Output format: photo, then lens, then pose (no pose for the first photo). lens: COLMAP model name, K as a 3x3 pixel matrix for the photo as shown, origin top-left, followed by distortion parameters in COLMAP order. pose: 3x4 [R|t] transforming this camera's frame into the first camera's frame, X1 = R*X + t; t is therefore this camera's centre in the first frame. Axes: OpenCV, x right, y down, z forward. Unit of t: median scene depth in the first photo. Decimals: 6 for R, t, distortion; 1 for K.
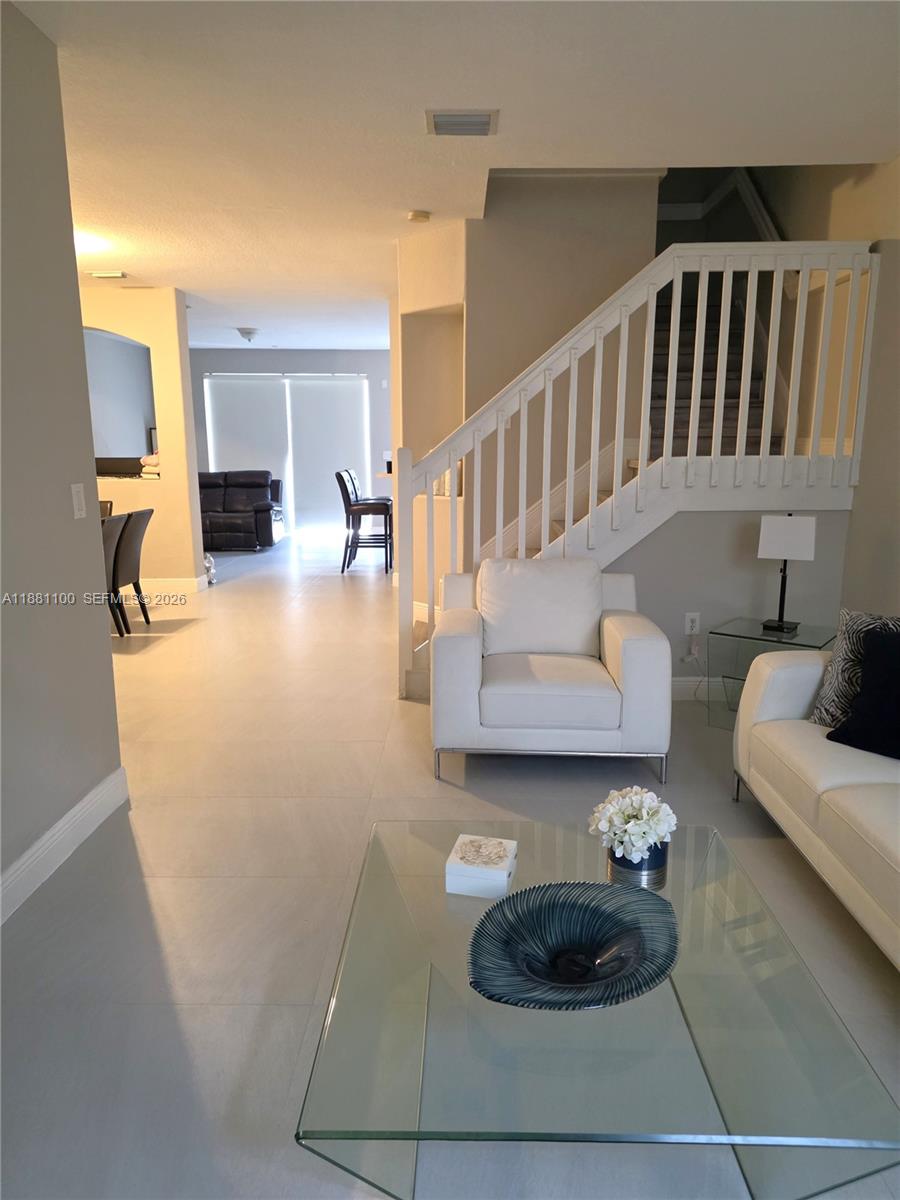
lens RADIAL K [[785.9, 0, 450.2], [0, 785.9, 596.2], [0, 0, 1]] dist [0.039152, 0.000331]
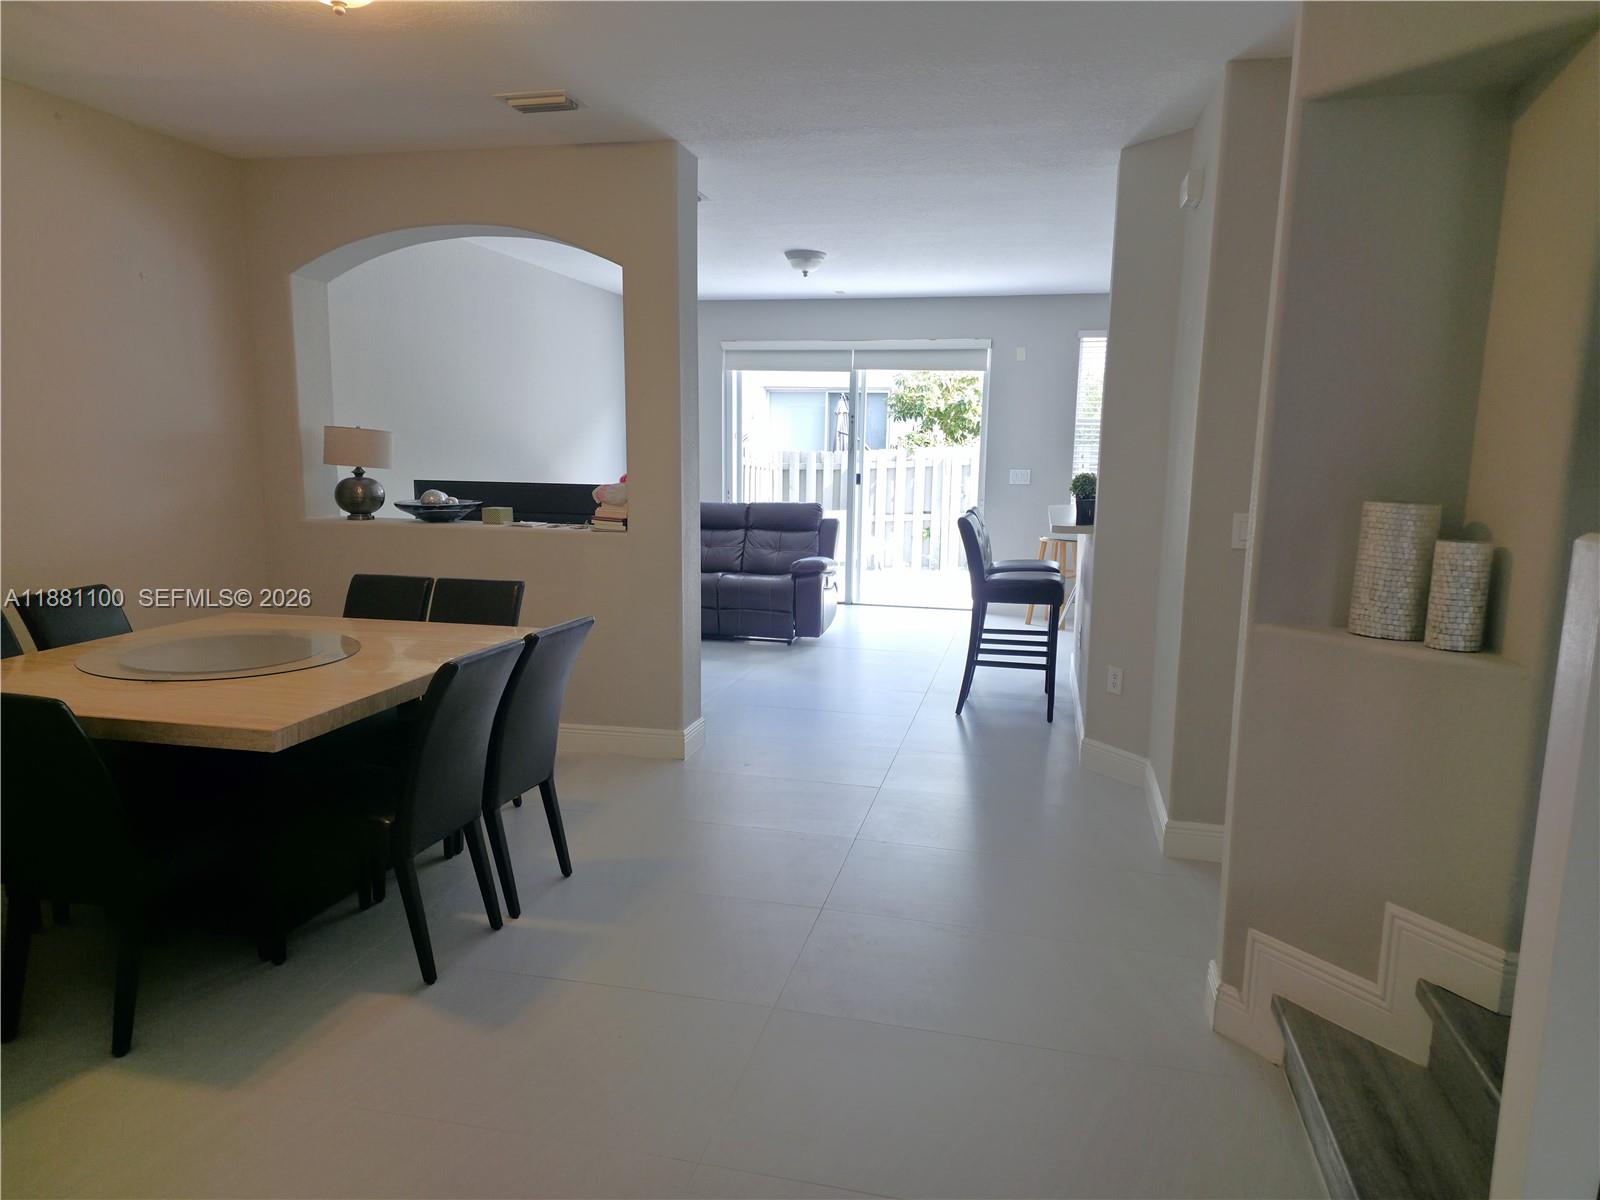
lens RADIAL K [[1047.8, 0, 801.3], [0, 1047.8, 603.8], [0, 0, 1]] dist [0.039152, 0.000331]
pose [[0.976367, 0.047423, -0.210851, -0.097313], [-0.056488, 0.997711, -0.037173, -0.069543], [0.208606, 0.048205, 0.976811, 0.313525]]
